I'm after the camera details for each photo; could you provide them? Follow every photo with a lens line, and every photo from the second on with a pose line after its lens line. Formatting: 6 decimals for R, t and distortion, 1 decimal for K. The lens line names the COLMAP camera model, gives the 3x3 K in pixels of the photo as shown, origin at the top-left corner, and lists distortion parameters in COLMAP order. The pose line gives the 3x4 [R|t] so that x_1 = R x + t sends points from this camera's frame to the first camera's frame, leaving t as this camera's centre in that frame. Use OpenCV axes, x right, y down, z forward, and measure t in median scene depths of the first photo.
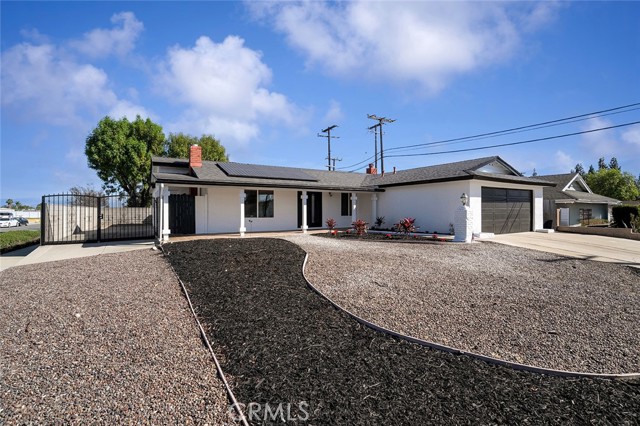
lens RADIAL K [[306.4, 0, 312.3], [0, 306.4, 212.2], [0, 0, 1]] dist [-0.004857, -0.000309]
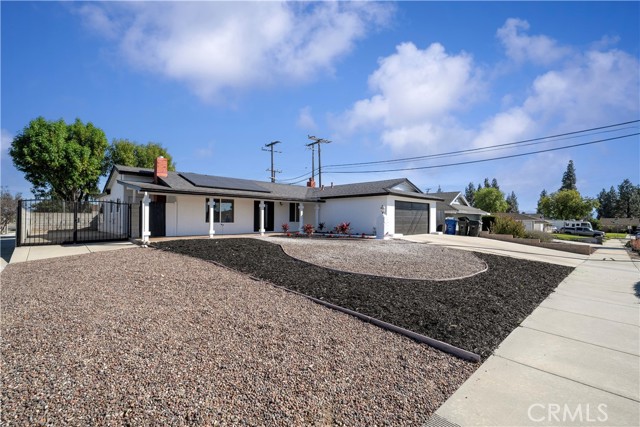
lens RADIAL K [[297.0, 0, 321.3], [0, 297.0, 221.4], [0, 0, 1]] dist [0.003113, 0.000413]
pose [[0.969360, 0.005087, 0.245591, -0.078577], [-0.005531, 0.999984, 0.001119, 0.009263], [-0.245581, -0.002443, 0.969373, -0.176060]]
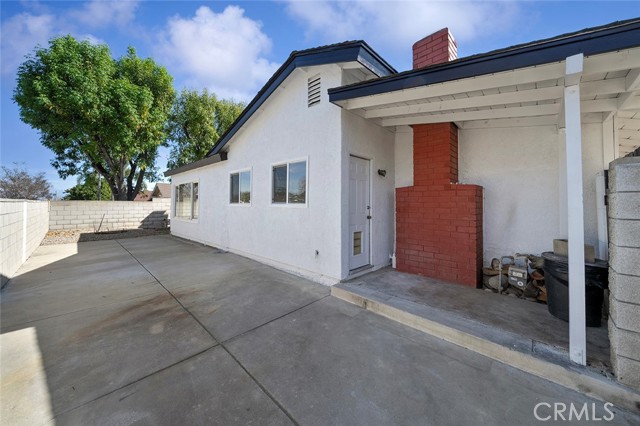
lens RADIAL K [[243.4, 0, 322.7], [0, 243.4, 205.2], [0, 0, 1]] dist [0.000792, -0.000017]
pose [[0.960322, 0.012270, 0.278624, -0.532187], [-0.007560, 0.999810, -0.017972, 0.001520], [-0.278792, 0.015152, 0.960232, 0.684673]]
